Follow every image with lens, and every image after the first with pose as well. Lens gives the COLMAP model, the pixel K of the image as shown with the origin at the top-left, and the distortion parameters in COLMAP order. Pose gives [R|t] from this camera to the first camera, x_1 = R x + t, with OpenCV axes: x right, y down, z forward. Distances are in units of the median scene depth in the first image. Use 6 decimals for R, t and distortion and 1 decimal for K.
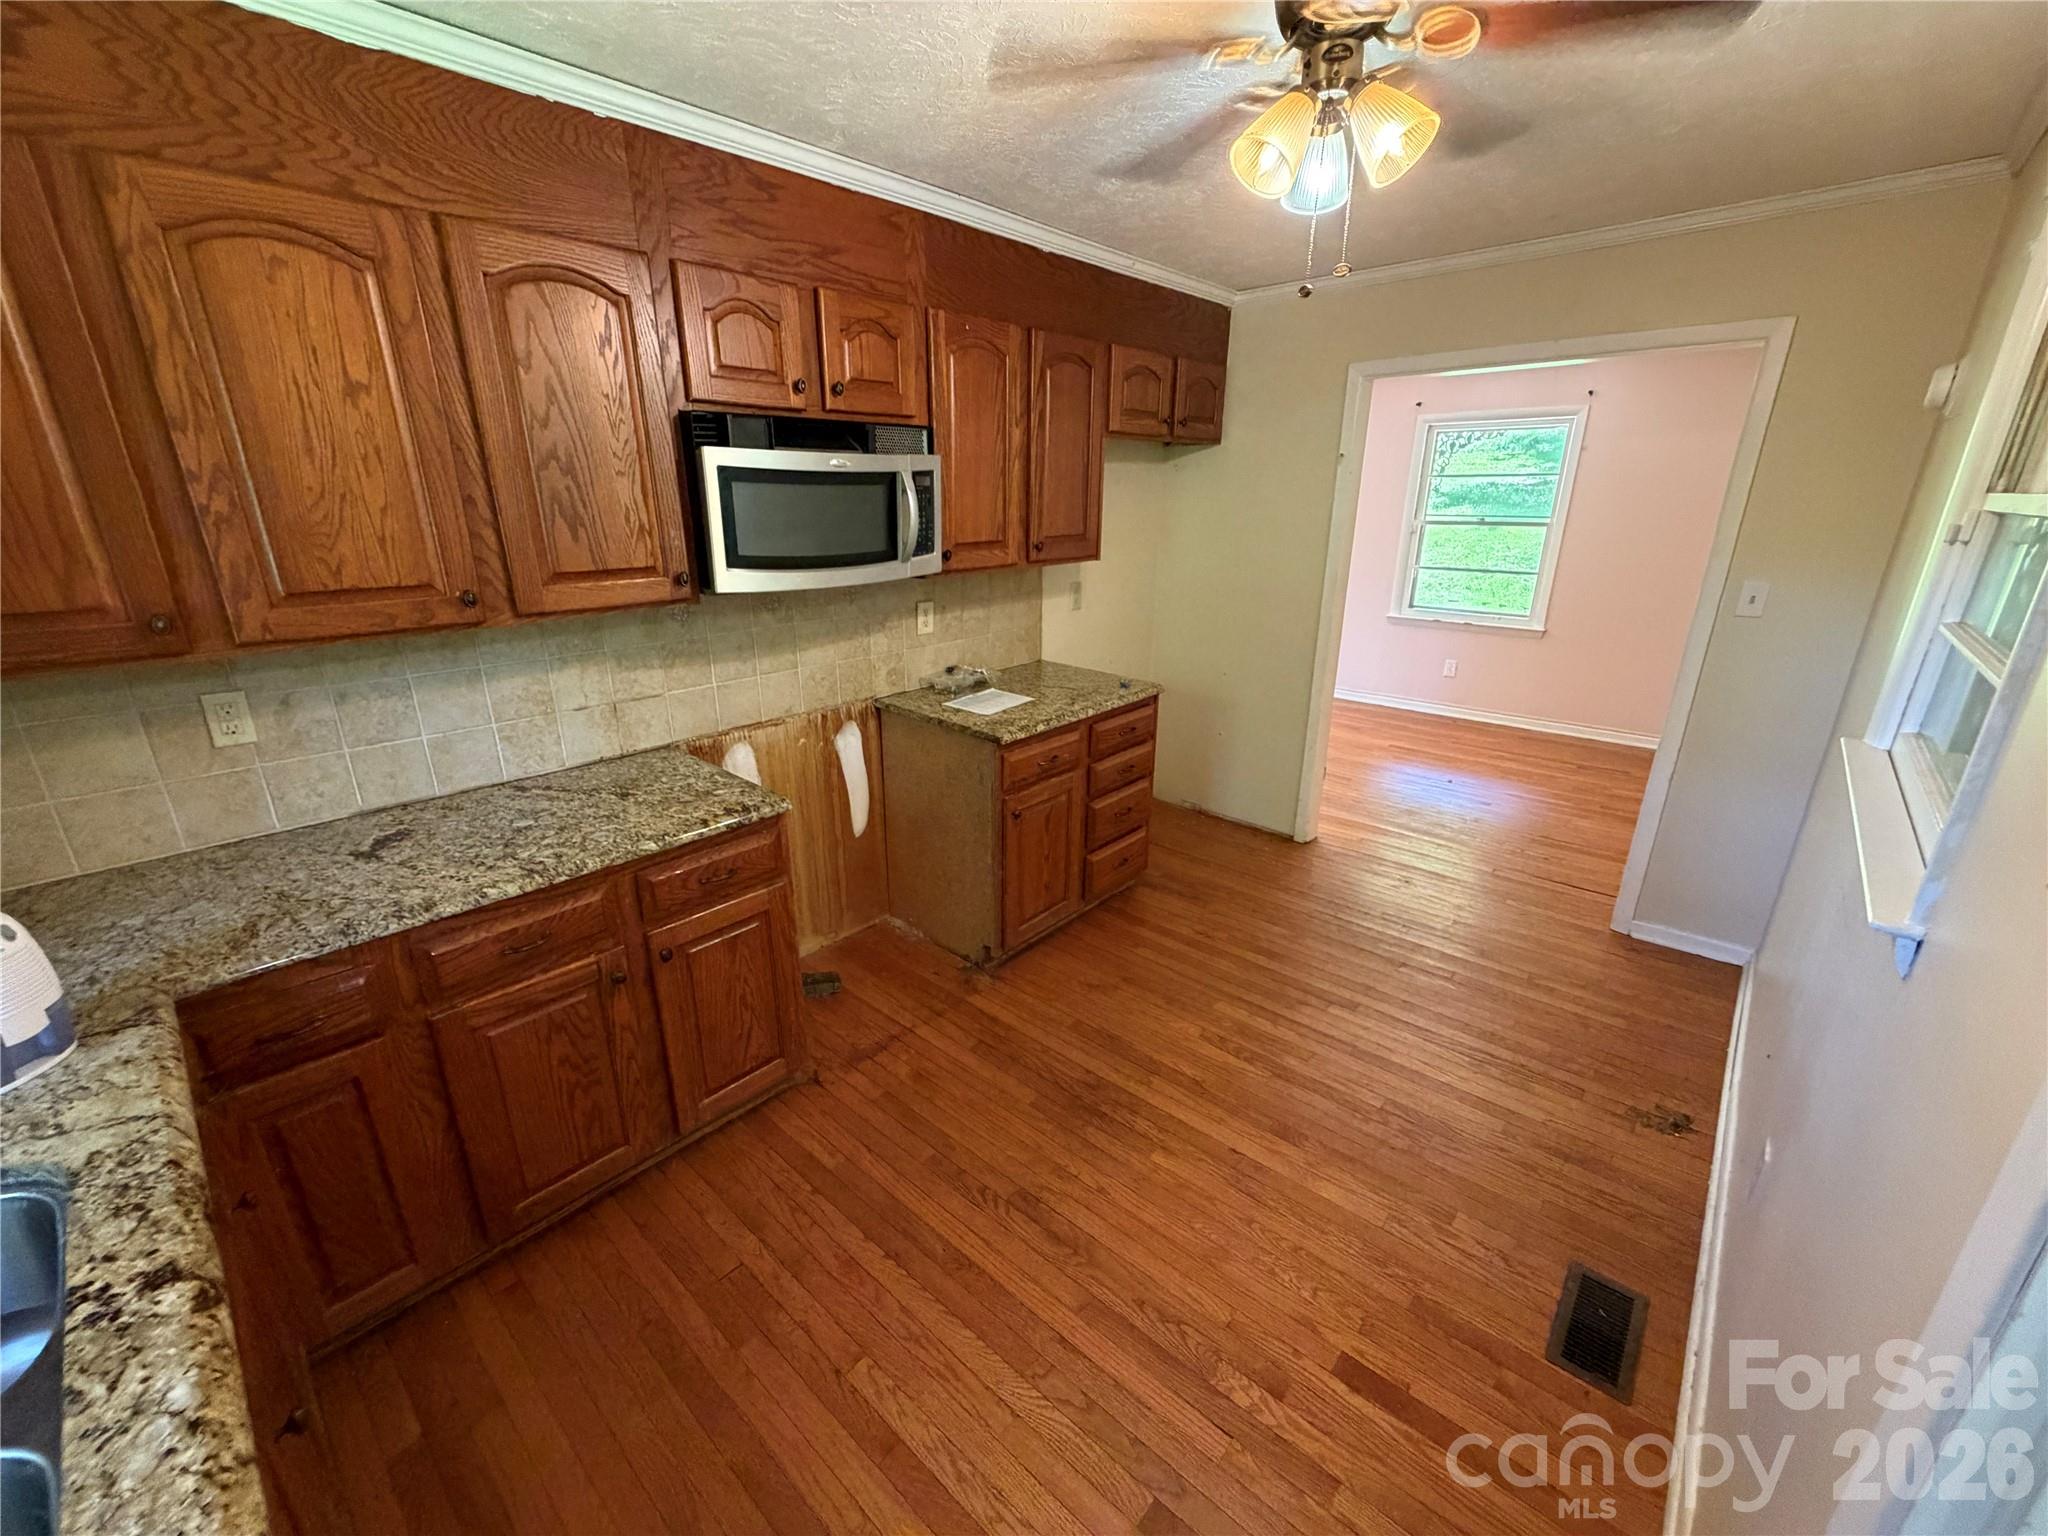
lens RADIAL K [[818.0, 0, 1014.3], [0, 818.0, 766.3], [0, 0, 1]] dist [-0.001001, 0.000050]
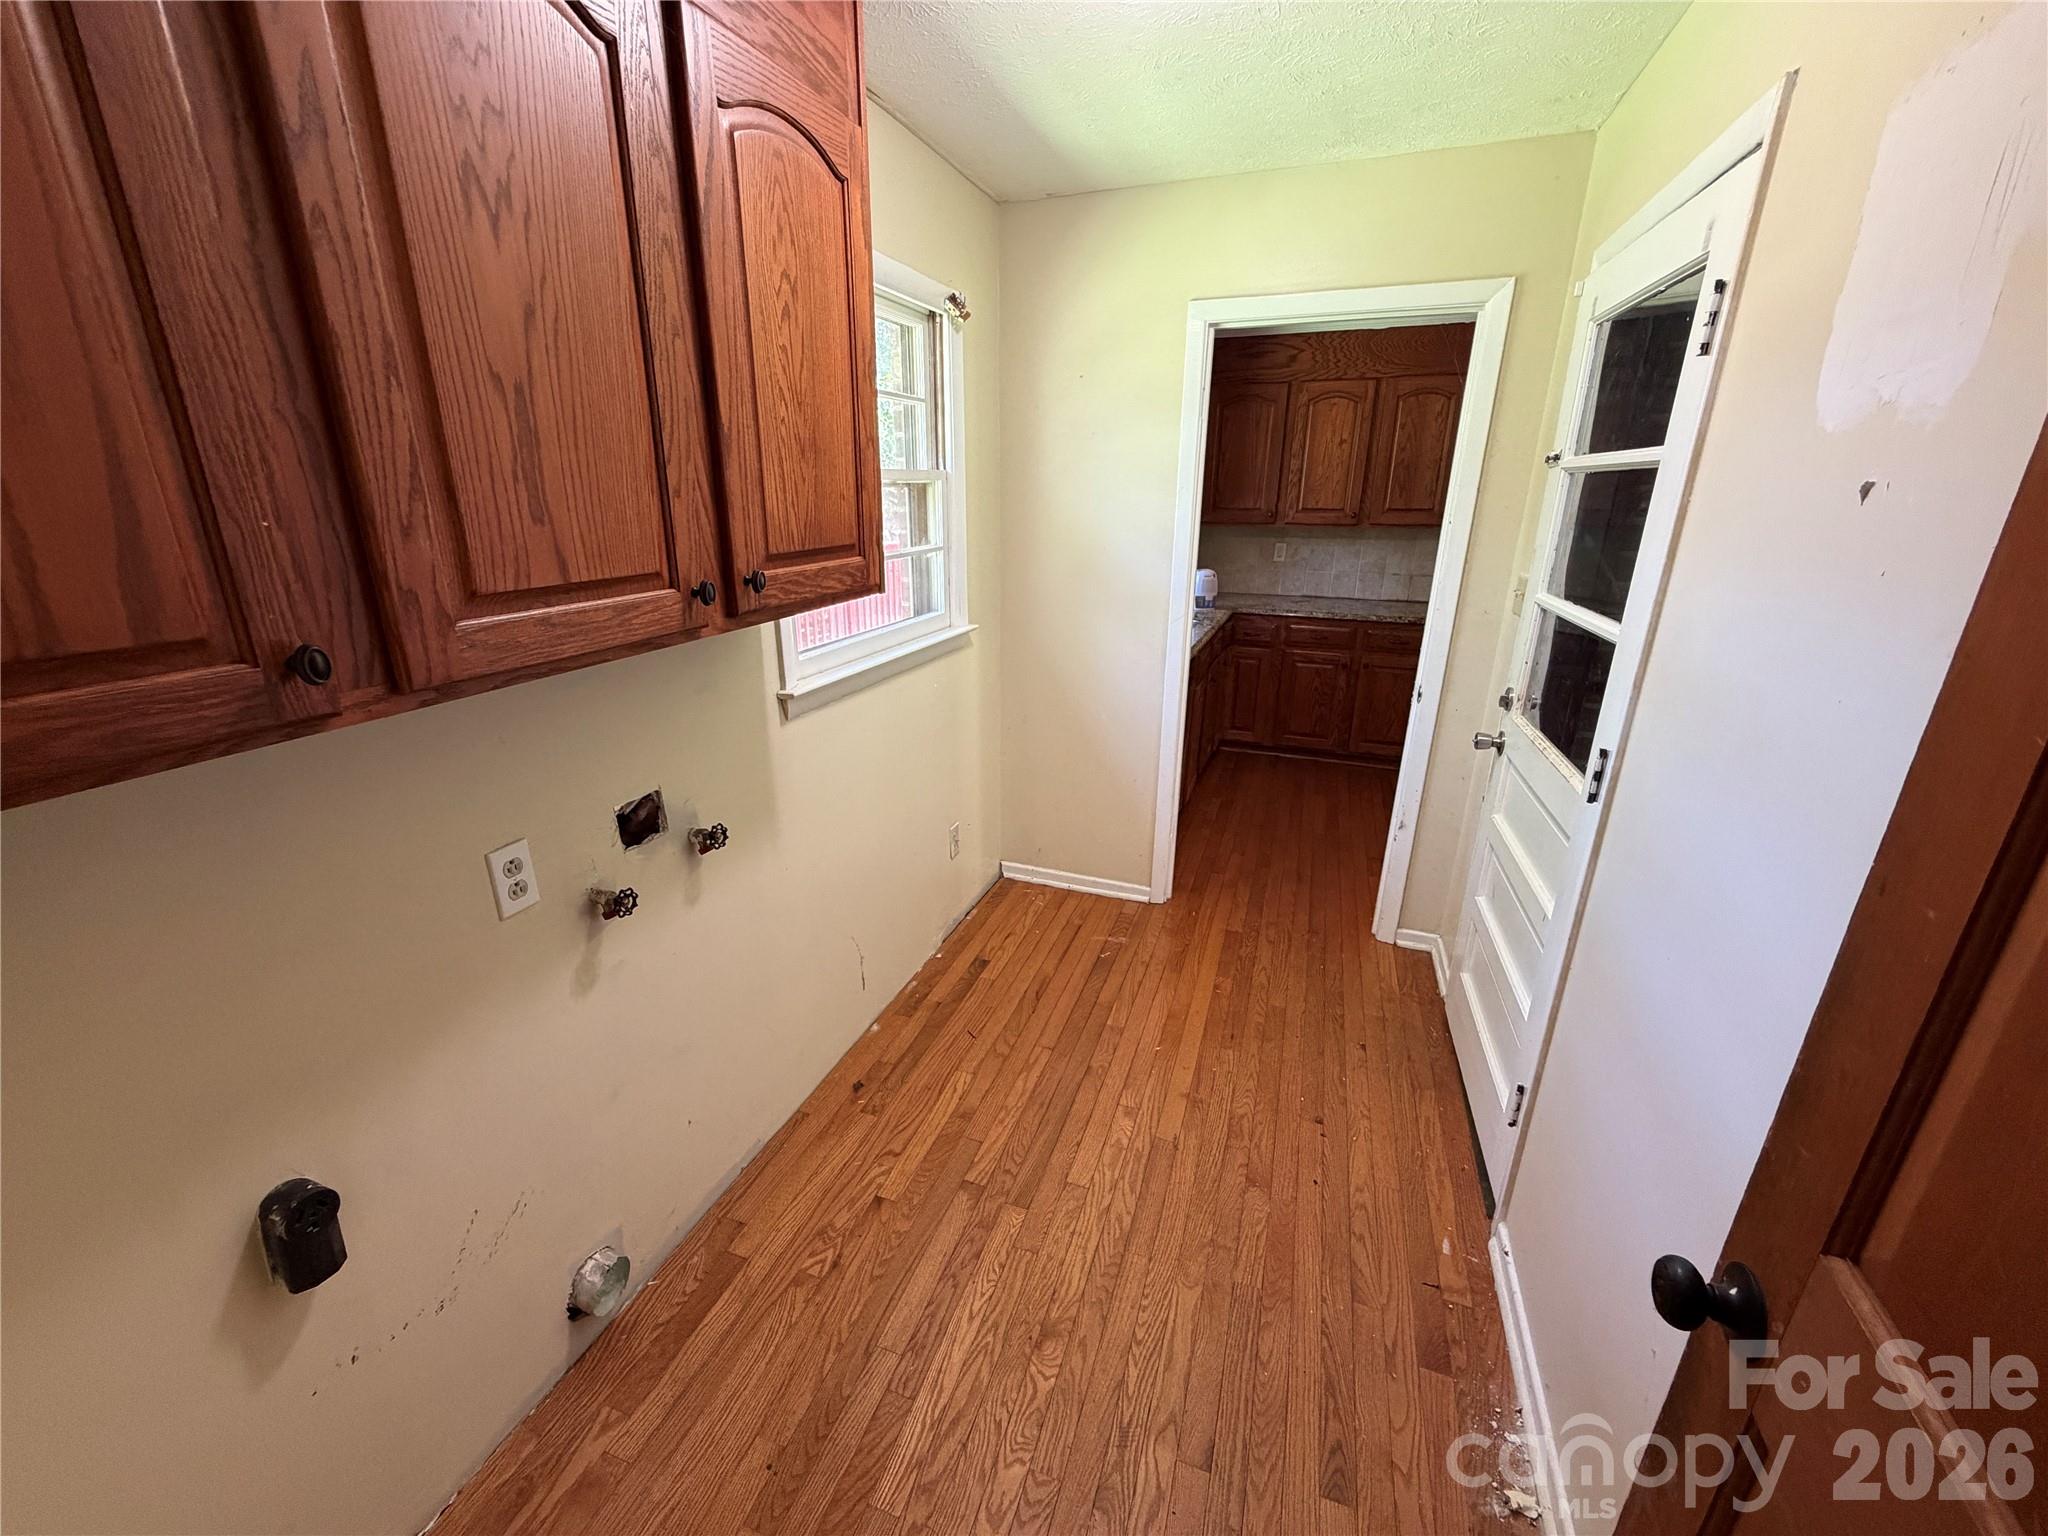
lens RADIAL K [[818.0, 0, 1018.3], [0, 818.0, 768.3], [0, 0, 1]] dist [0.000179, 0.000044]
pose [[0.372458, 0.305385, -0.876364, 1.181806], [-0.303151, 0.932543, 0.196121, 0.290819], [0.877140, 0.192623, 0.439911, -0.768998]]
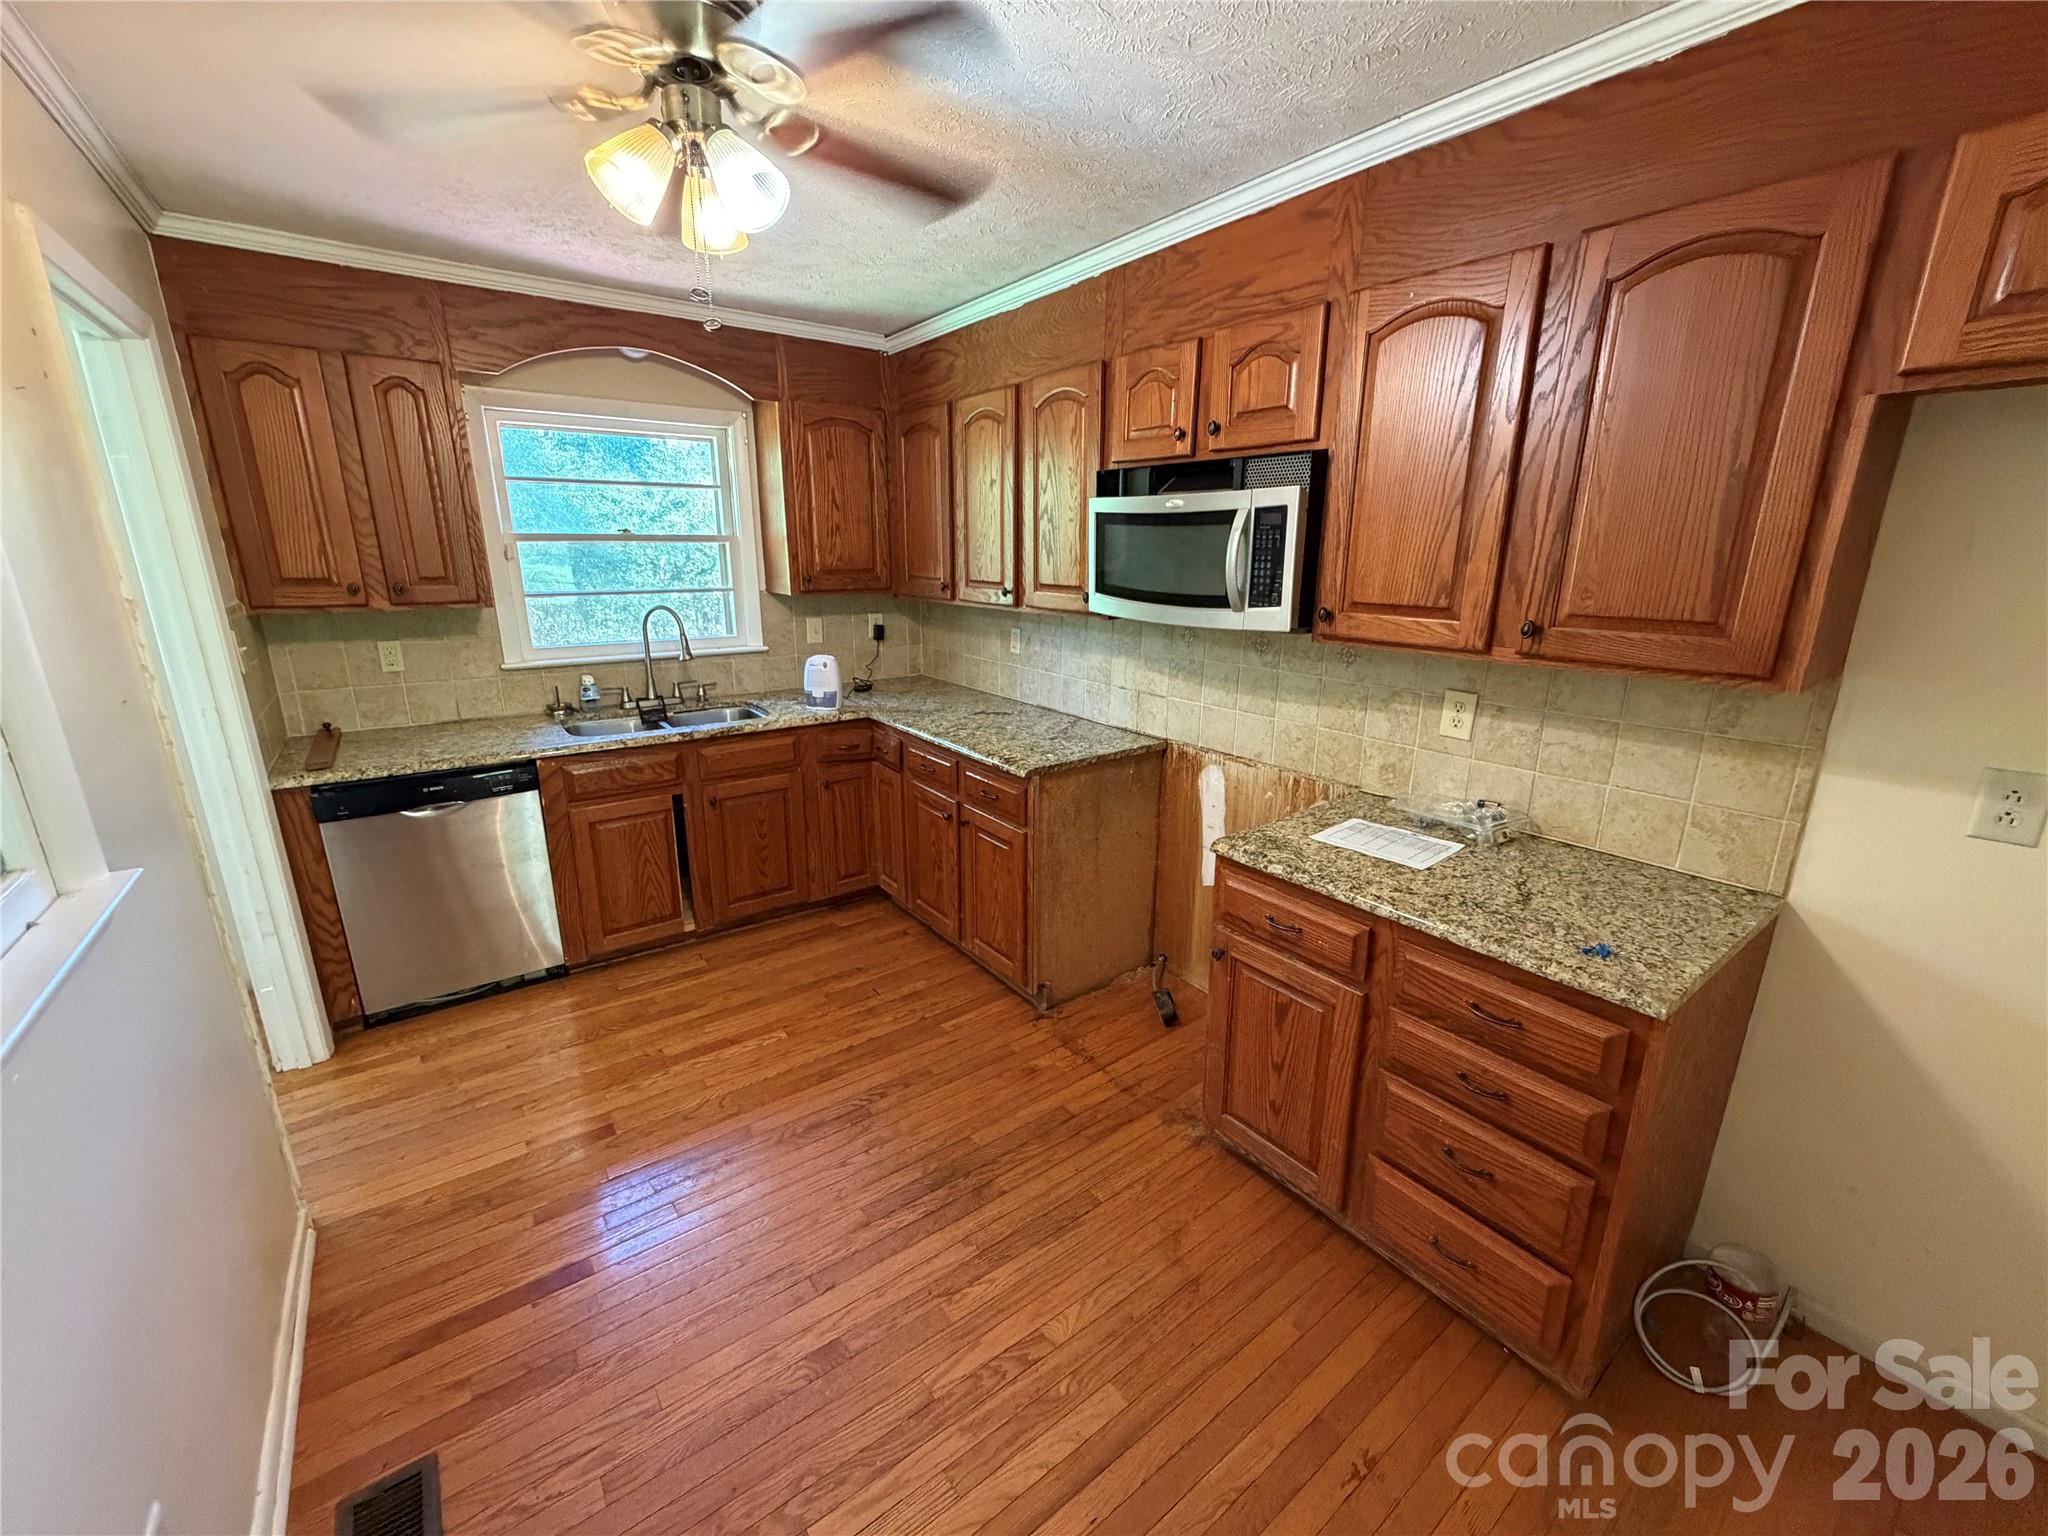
lens RADIAL K [[822.4, 0, 1024.0], [0, 822.4, 768.0], [0, 0, 1]] dist [-0.000193, -0.000073]
pose [[-0.192556, 0.260701, -0.946022, 0.842673], [-0.319358, 0.894930, 0.311625, -0.323817], [0.927864, 0.362125, -0.089067, 0.998395]]
